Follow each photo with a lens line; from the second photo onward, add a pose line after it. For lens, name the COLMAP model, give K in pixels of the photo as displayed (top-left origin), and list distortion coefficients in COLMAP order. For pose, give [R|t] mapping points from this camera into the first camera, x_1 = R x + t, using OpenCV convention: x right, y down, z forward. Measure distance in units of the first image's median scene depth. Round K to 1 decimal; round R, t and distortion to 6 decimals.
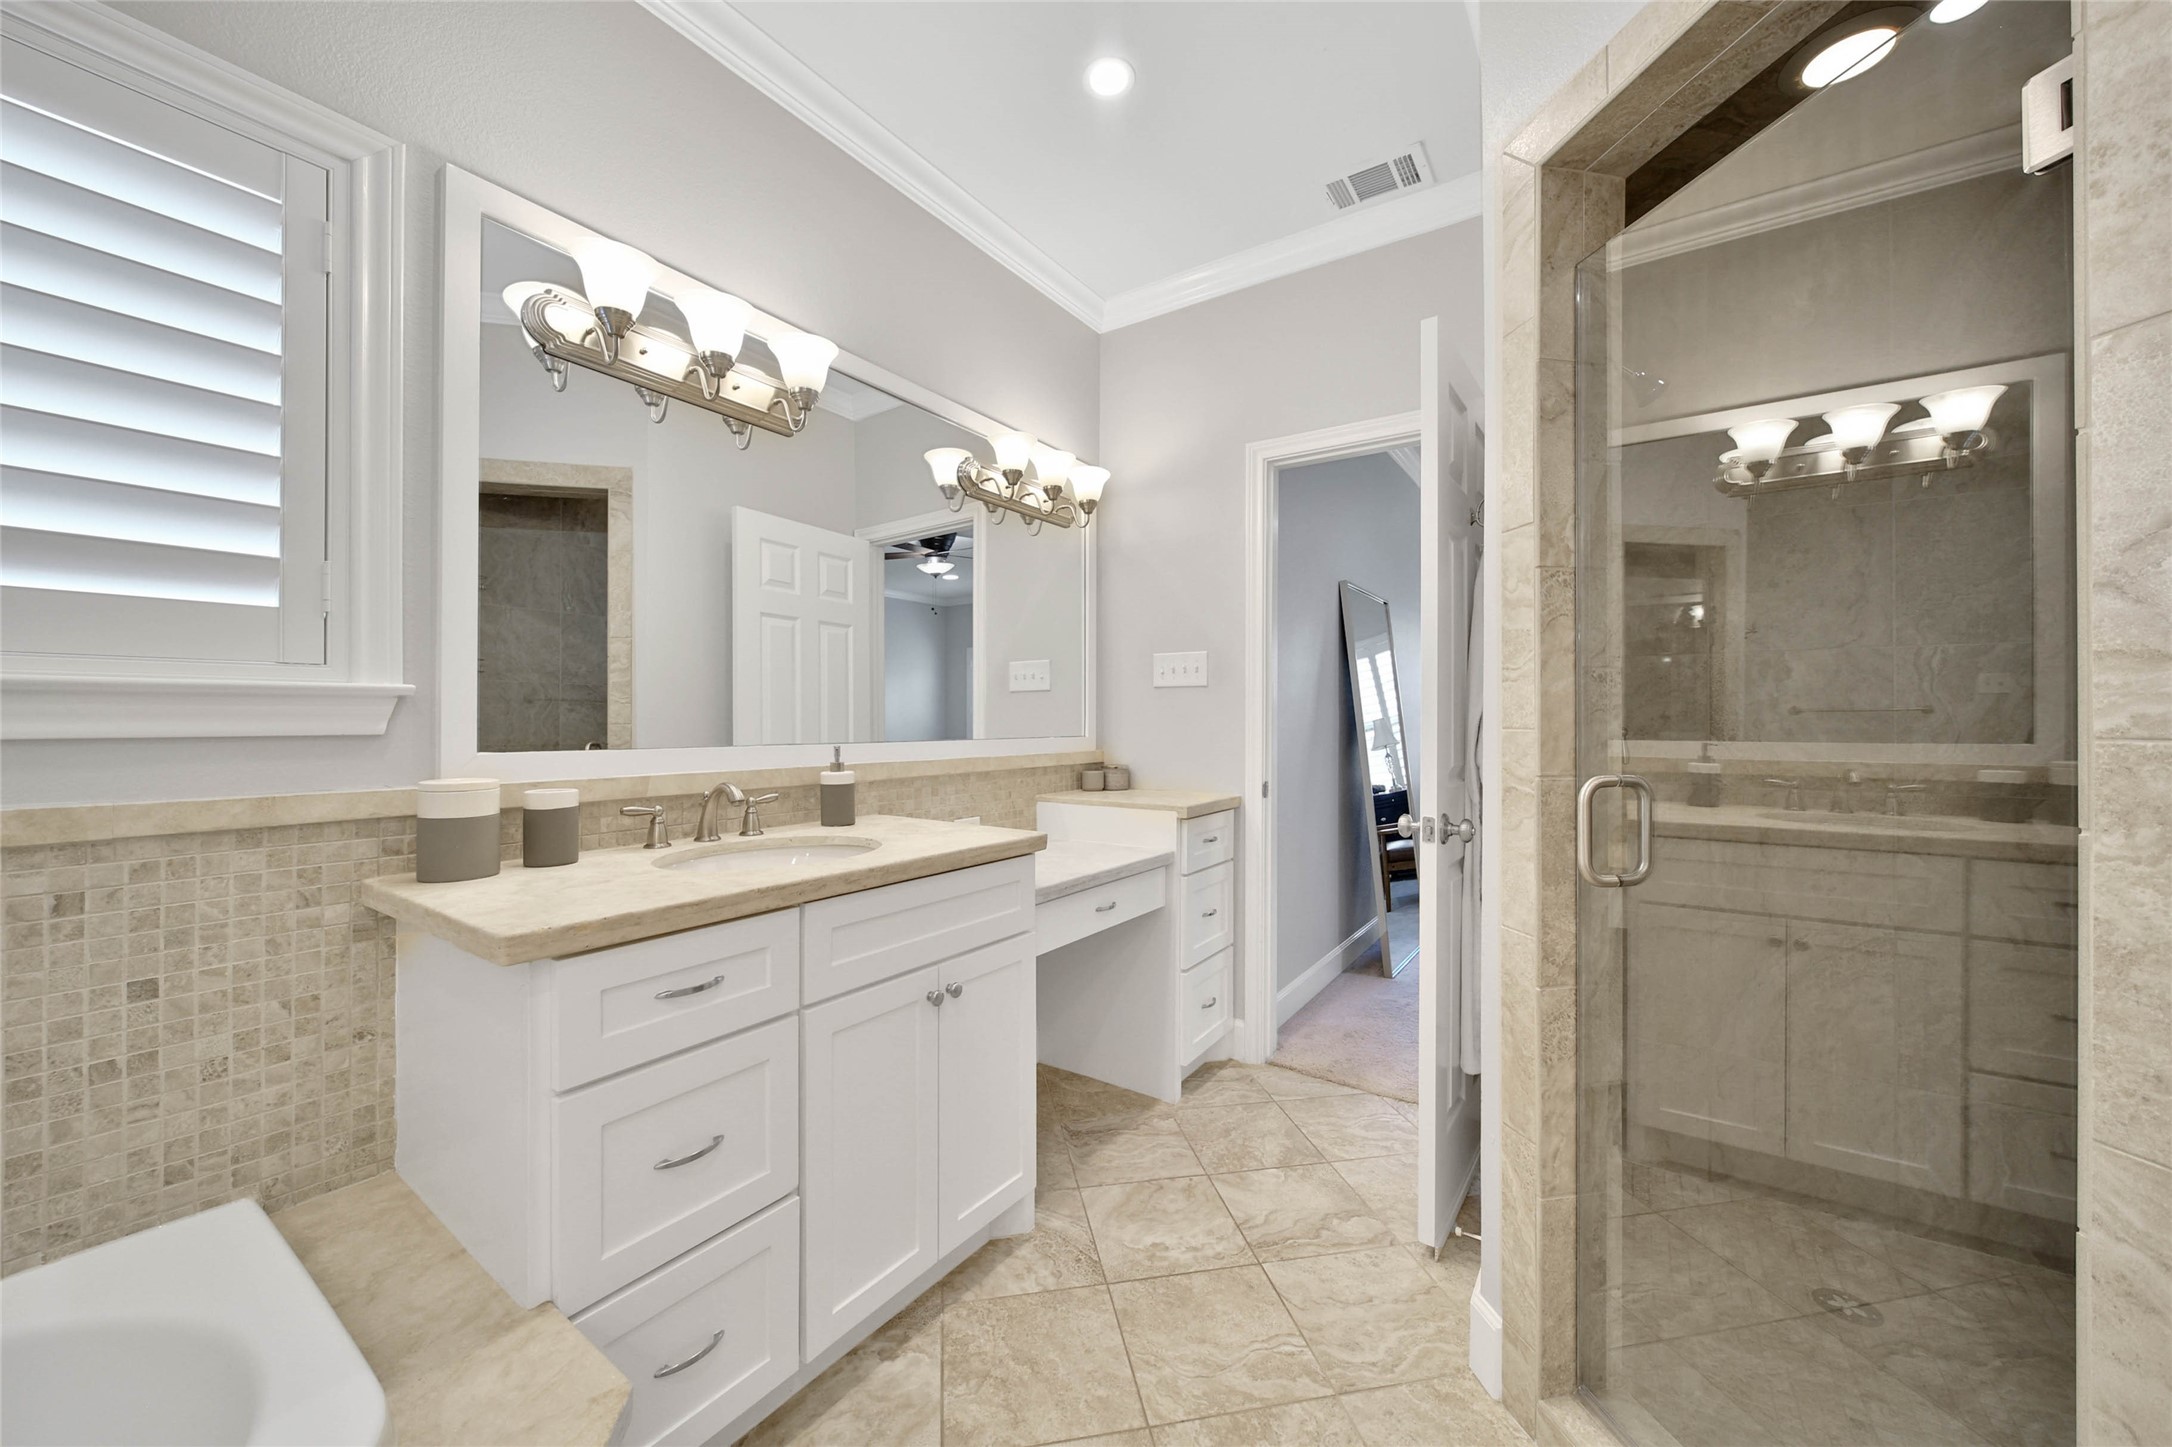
lens RADIAL K [[784.7, 0, 1075.5], [0, 784.7, 724.8], [0, 0, 1]] dist [-0.002727, -0.000088]
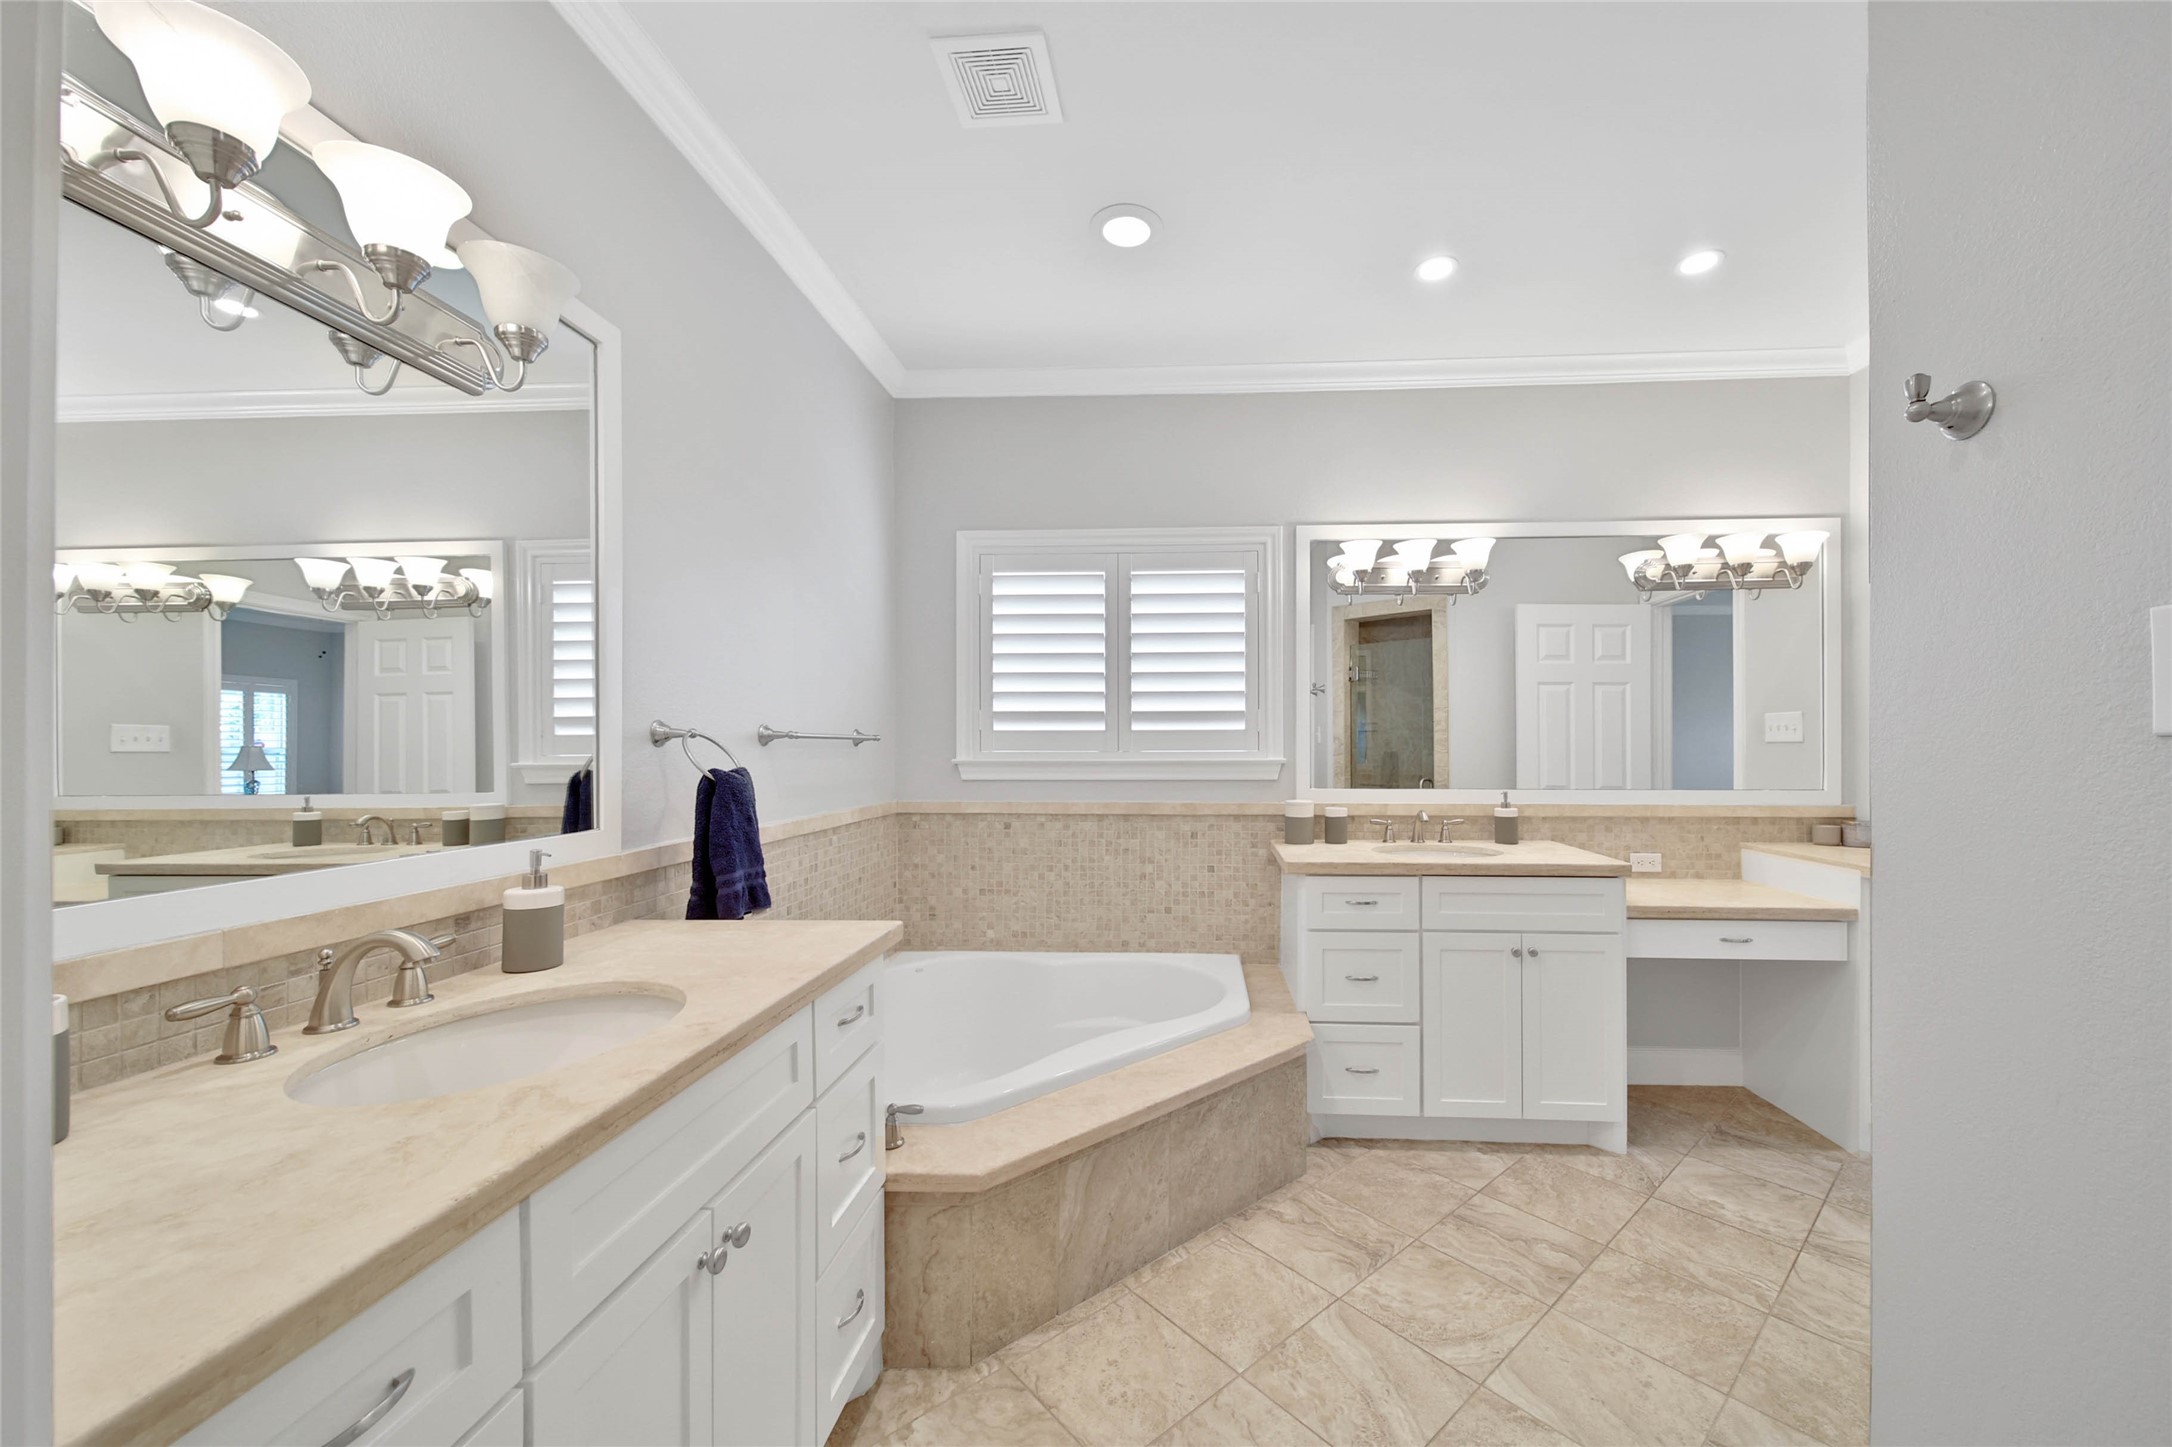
lens RADIAL K [[784.7, 0, 1077.6], [0, 784.7, 740.3], [0, 0, 1]] dist [-0.002727, -0.000088]
pose [[0.442689, -0.010640, -0.896612, 0.766381], [0.003726, 0.999943, -0.010026, -0.066742], [0.896667, 0.001098, 0.442703, -0.462912]]
